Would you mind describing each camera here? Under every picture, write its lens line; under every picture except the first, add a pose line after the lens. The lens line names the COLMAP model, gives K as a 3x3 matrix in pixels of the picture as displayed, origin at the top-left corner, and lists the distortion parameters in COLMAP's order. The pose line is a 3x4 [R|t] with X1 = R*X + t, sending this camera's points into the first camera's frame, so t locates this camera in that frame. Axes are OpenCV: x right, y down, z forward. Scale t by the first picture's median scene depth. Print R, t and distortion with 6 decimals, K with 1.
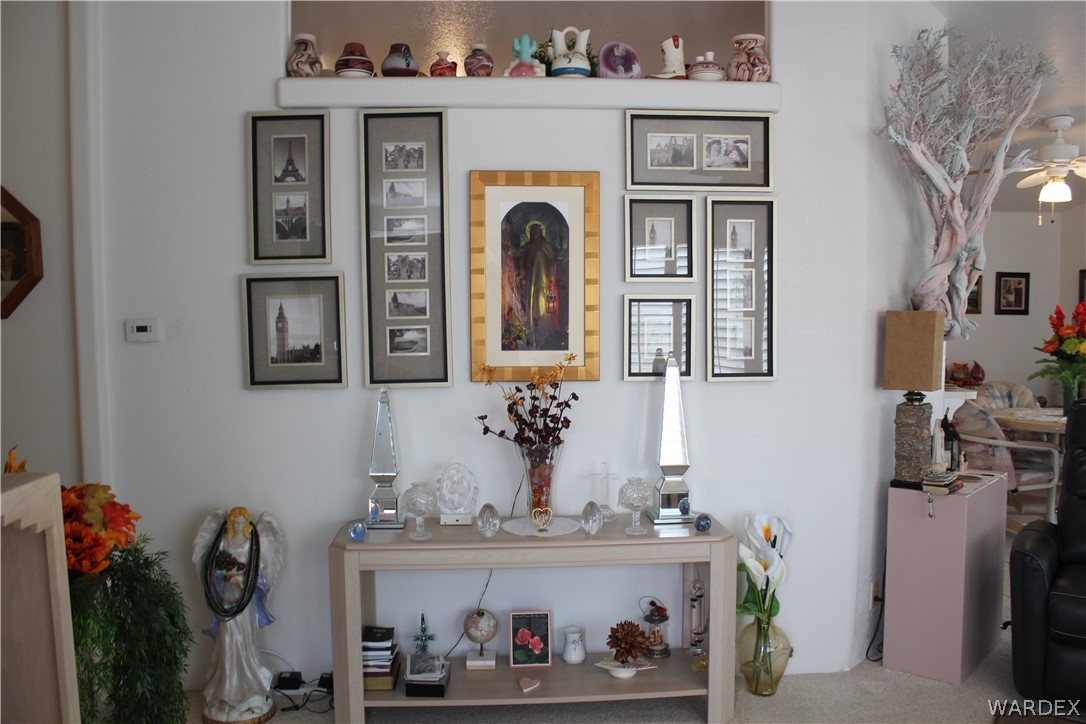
lens RADIAL K [[910.0, 0, 537.8], [0, 910.0, 364.8], [0, 0, 1]] dist [-0.160665, 0.142282]
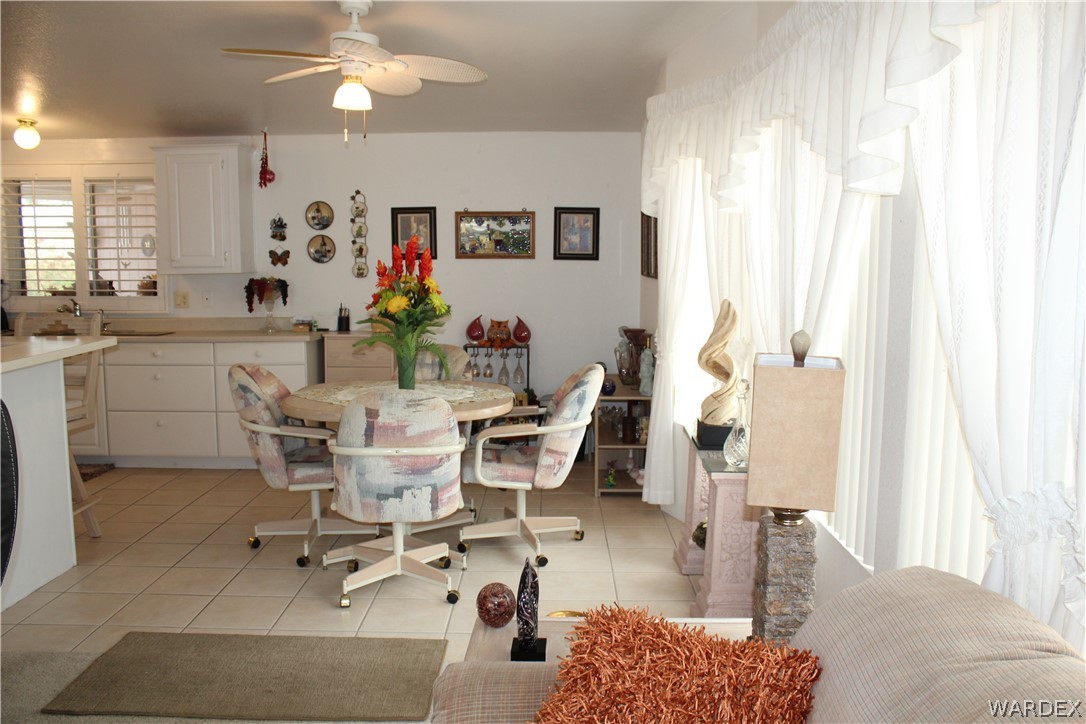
lens RADIAL K [[910.0, 0, 547.9], [0, 910.0, 364.0], [0, 0, 1]] dist [-0.160665, 0.142282]
pose [[0.998714, 0.009188, -0.049861, 0.811045], [-0.006330, 0.998344, 0.057173, -0.013534], [0.050304, -0.056784, 0.997118, 0.233879]]
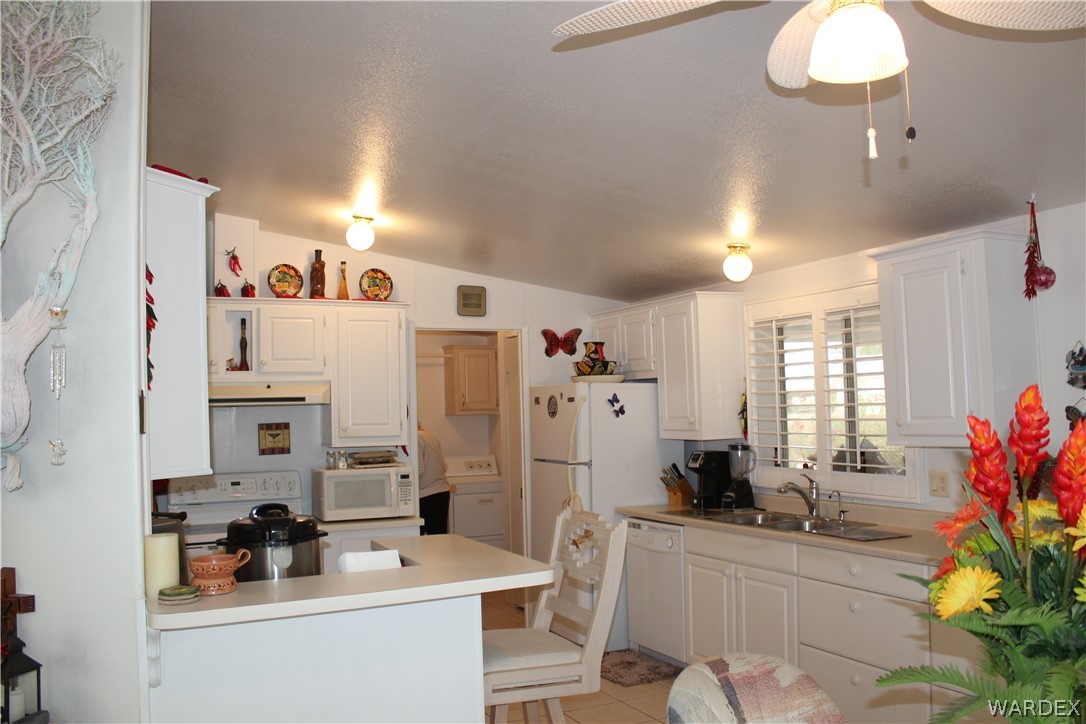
lens RADIAL K [[910.0, 0, 546.3], [0, 910.0, 355.0], [0, 0, 1]] dist [-0.160665, 0.142282]
pose [[0.398291, -0.063254, -0.915075, 0.831969], [-0.037943, 0.995629, -0.085337, -0.062134], [0.916474, 0.068710, 0.394150, 0.797942]]
